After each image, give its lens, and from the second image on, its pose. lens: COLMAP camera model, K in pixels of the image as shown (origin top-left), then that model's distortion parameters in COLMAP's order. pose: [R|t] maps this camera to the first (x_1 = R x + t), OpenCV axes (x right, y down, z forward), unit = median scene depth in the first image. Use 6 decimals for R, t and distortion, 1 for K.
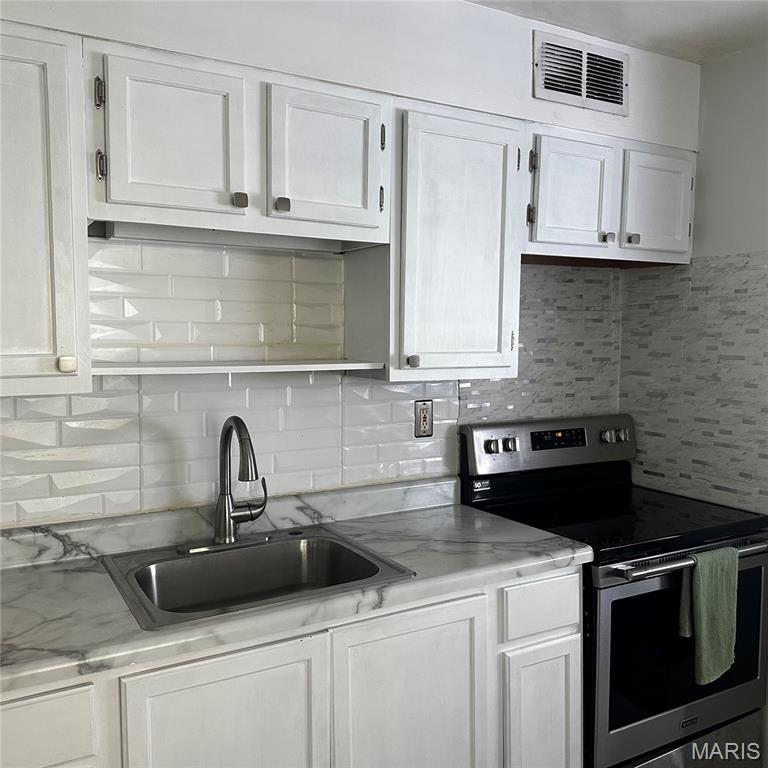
lens RADIAL K [[722.0, 0, 384.0], [0, 722.0, 384.0], [0, 0, 1]] dist [0.081586, -0.149968]
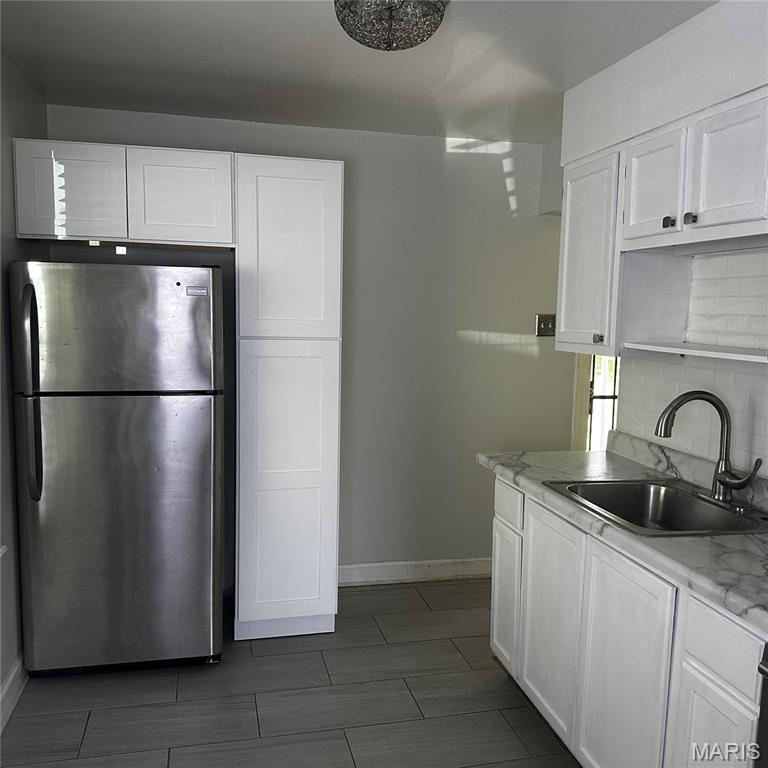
lens RADIAL K [[722.0, 0, 384.0], [0, 722.0, 384.0], [0, 0, 1]] dist [0.081586, -0.149968]
pose [[-0.277997, 0.095531, -0.955820, 1.151564], [-0.095790, 0.987326, 0.126540, -0.073955], [0.955794, 0.126736, -0.265323, 0.826715]]
